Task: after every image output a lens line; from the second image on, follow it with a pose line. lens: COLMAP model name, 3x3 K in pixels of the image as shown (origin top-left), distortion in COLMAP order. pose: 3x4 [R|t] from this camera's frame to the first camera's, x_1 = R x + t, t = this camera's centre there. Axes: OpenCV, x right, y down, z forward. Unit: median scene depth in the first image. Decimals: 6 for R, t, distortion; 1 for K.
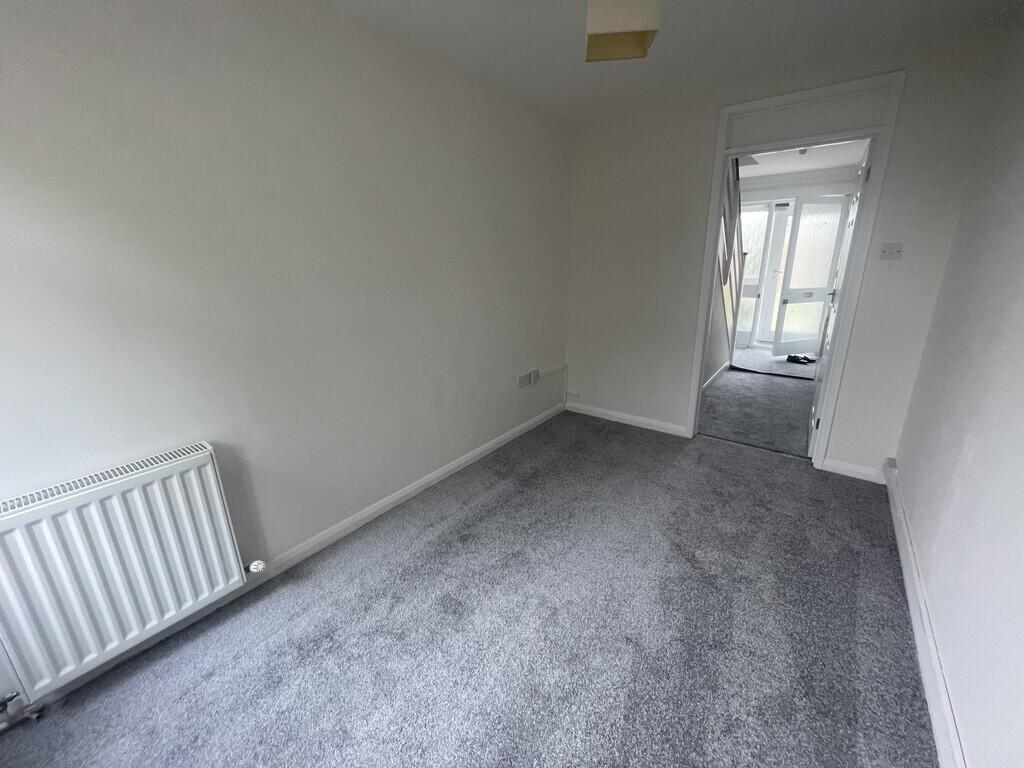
lens RADIAL K [[412.3, 0, 511.3], [0, 412.3, 379.1], [0, 0, 1]] dist [-0.001885, -0.000524]
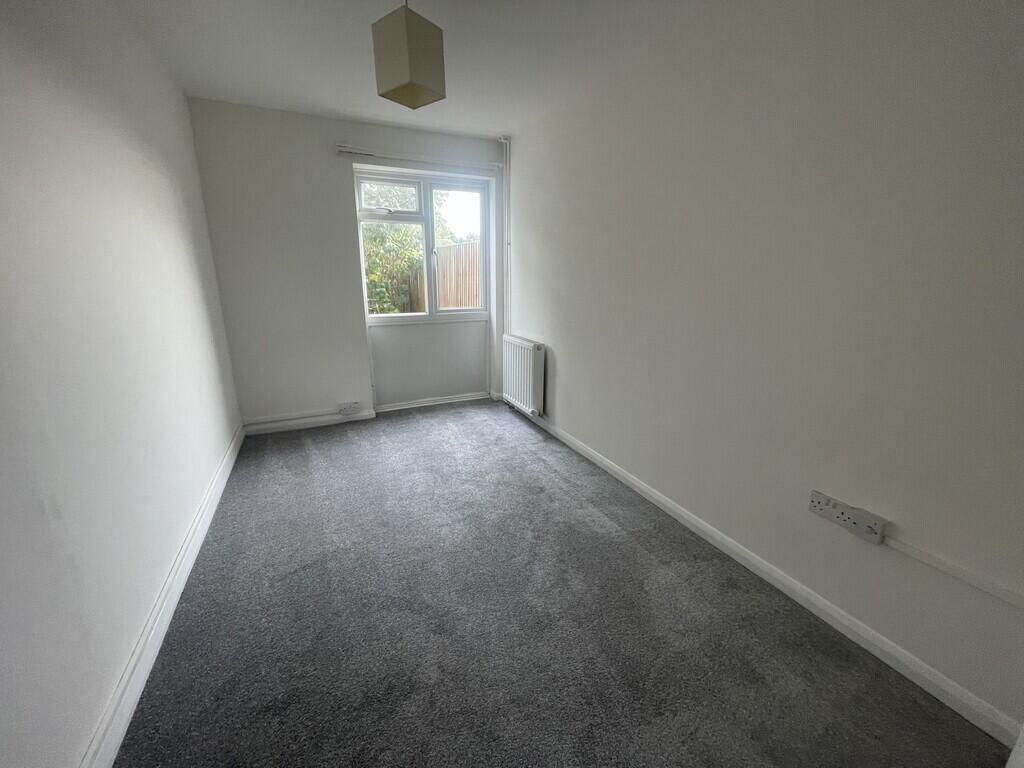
lens RADIAL K [[412.3, 0, 511.3], [0, 412.3, 379.1], [0, 0, 1]] dist [-0.001885, -0.000524]
pose [[-0.458062, 0.248270, -0.853546, 0.915998], [-0.248453, 0.886180, 0.391097, -0.365894], [0.853493, 0.391213, -0.344242, 1.285006]]
